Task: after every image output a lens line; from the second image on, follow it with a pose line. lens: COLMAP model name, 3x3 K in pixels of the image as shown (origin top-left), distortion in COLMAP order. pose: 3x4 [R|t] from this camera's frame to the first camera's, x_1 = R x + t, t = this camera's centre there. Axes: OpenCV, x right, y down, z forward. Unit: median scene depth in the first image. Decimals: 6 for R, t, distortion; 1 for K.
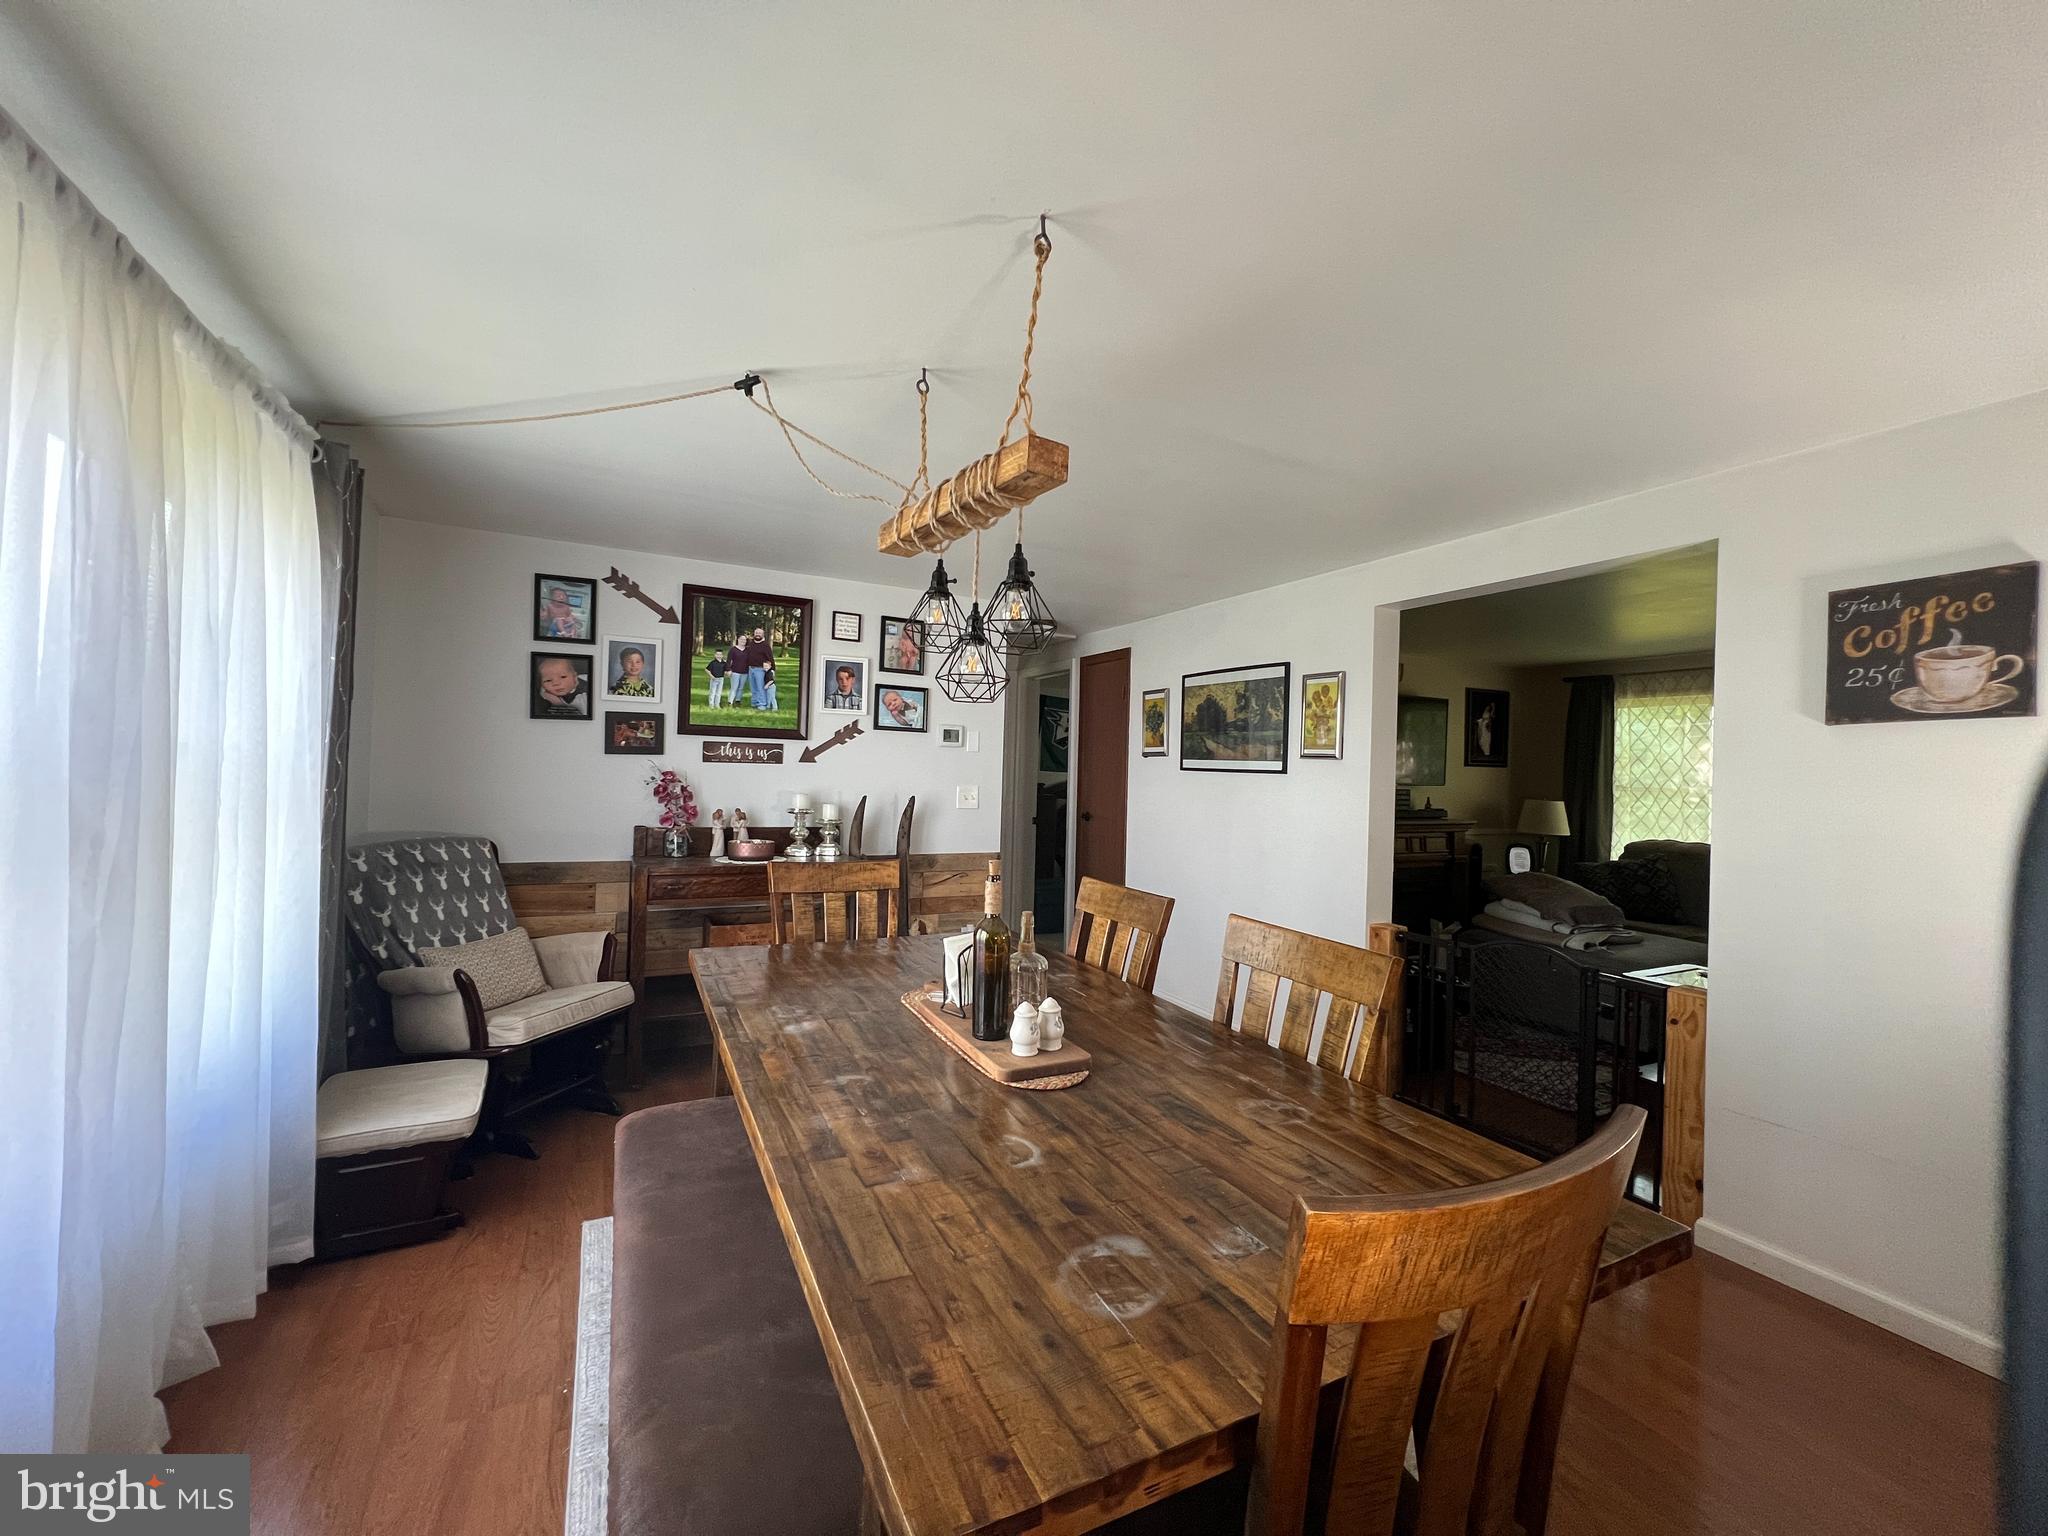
lens RADIAL K [[818.6, 0, 1020.3], [0, 818.6, 762.5], [0, 0, 1]] dist [-0.000174, -0.000243]
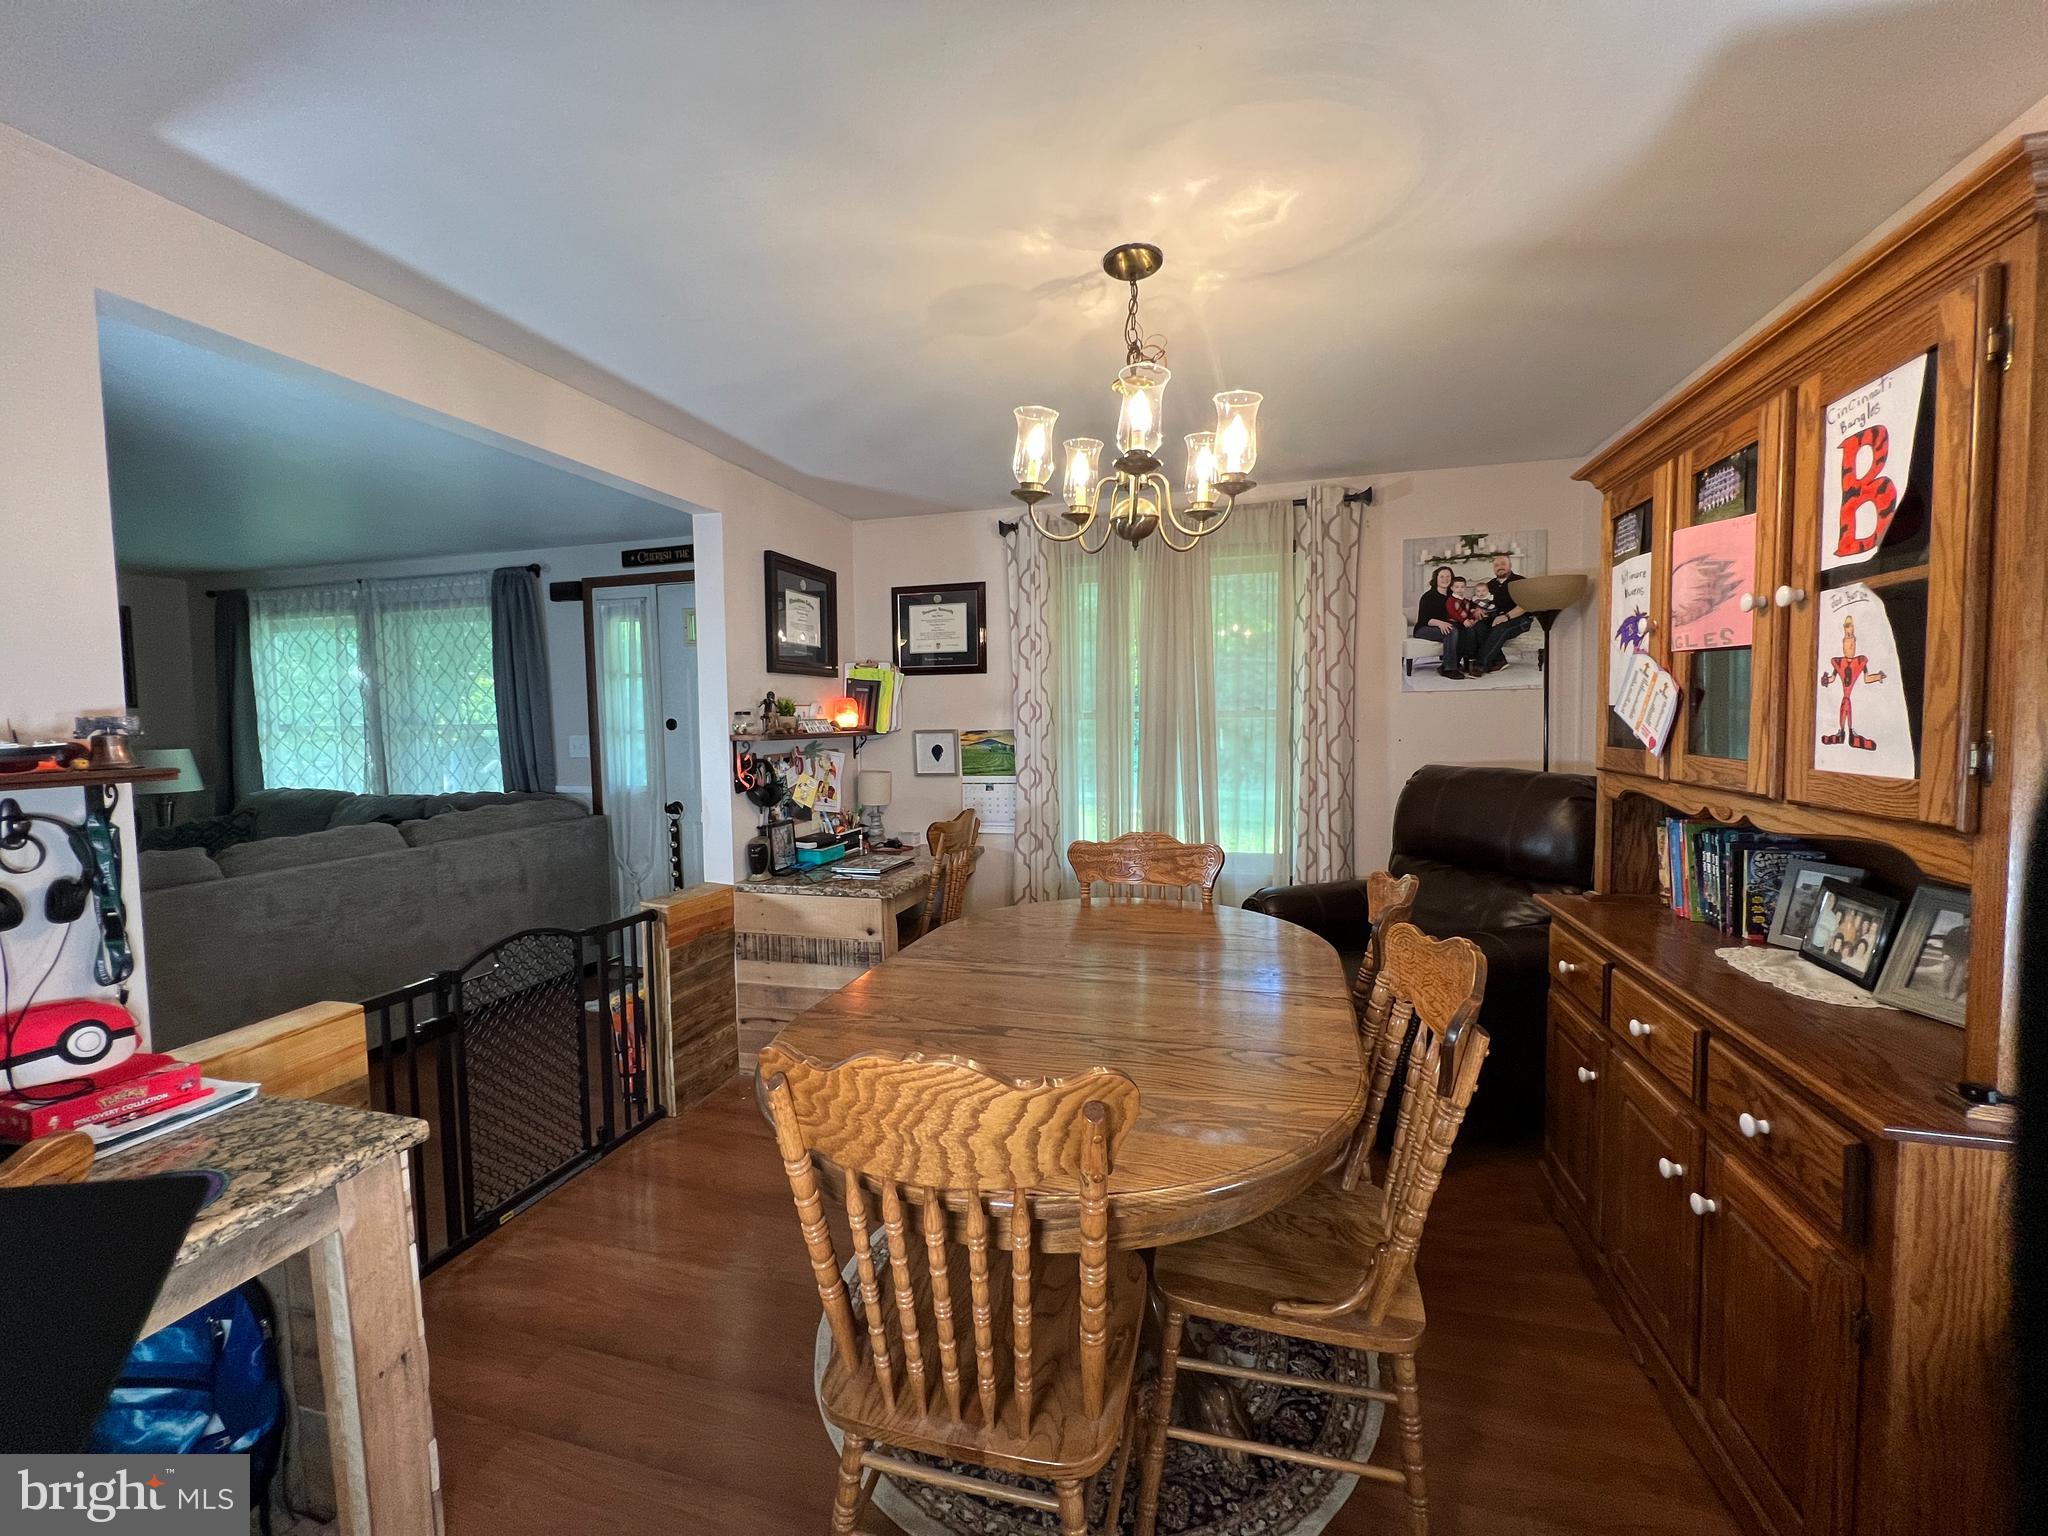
lens RADIAL K [[818.6, 0, 1020.3], [0, 818.6, 762.5], [0, 0, 1]] dist [-0.000174, -0.000243]
pose [[0.678143, -0.083204, 0.730204, 1.069773], [0.029404, 0.995847, 0.086166, 0.027116], [-0.734341, -0.036962, 0.677774, -0.205629]]
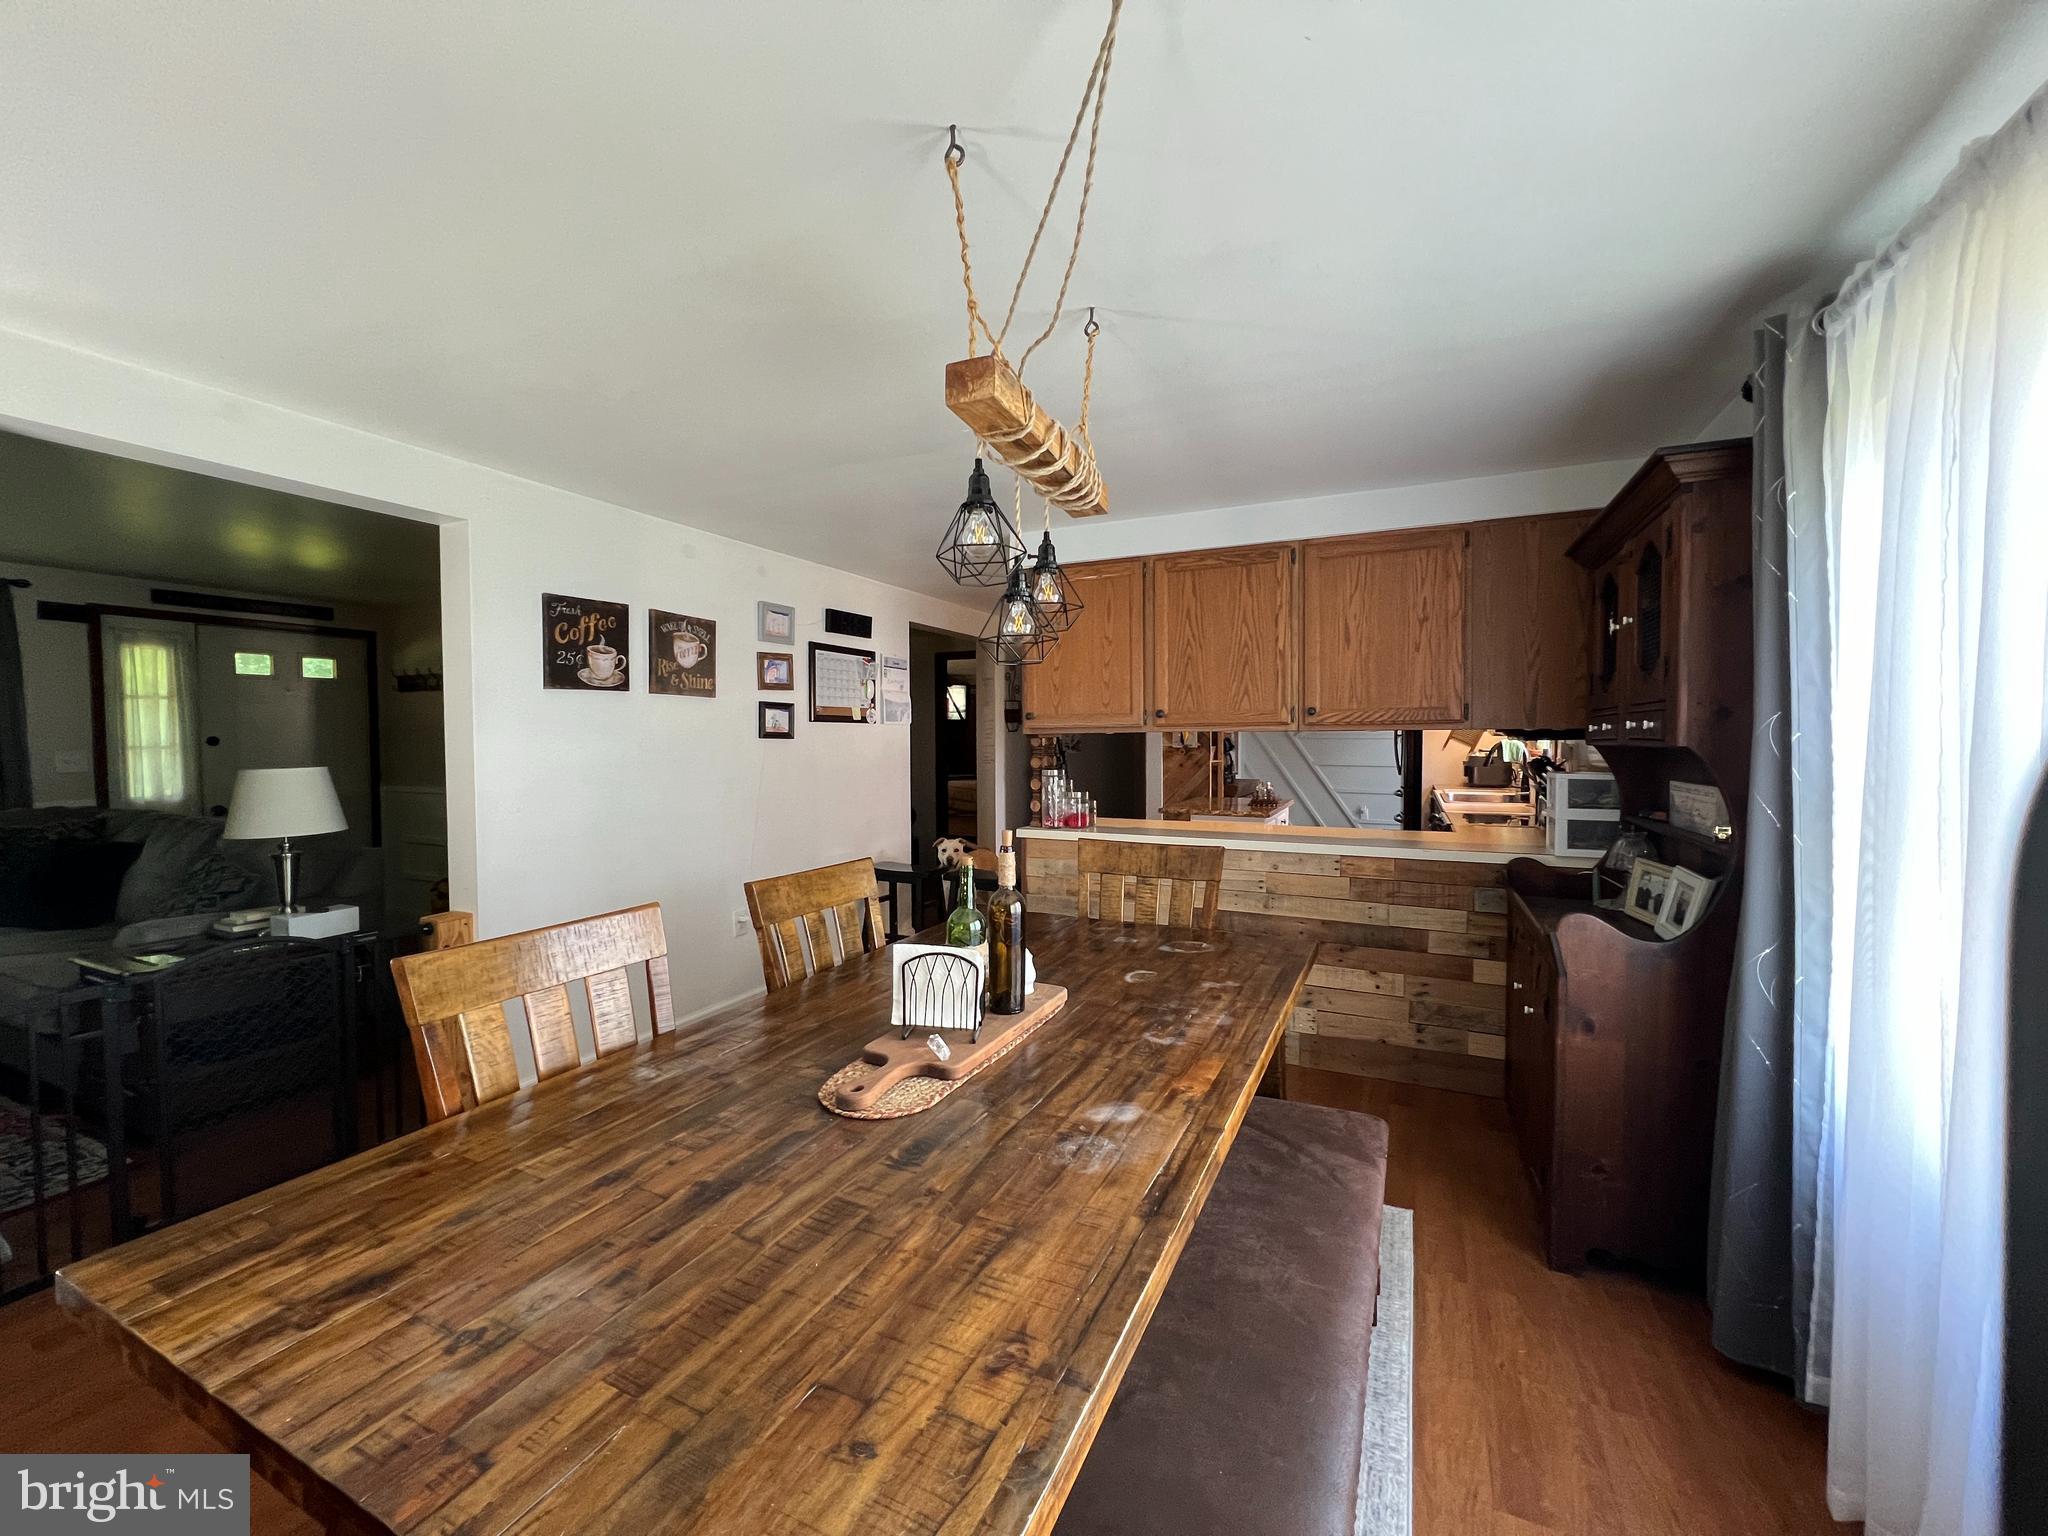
lens RADIAL K [[818.6, 0, 1020.3], [0, 818.6, 762.5], [0, 0, 1]] dist [-0.000174, -0.000243]
pose [[-0.612614, -0.052173, 0.788658, -0.364778], [-0.022361, 0.998564, 0.048689, -0.003729], [-0.790066, 0.012192, -0.612901, 0.719775]]
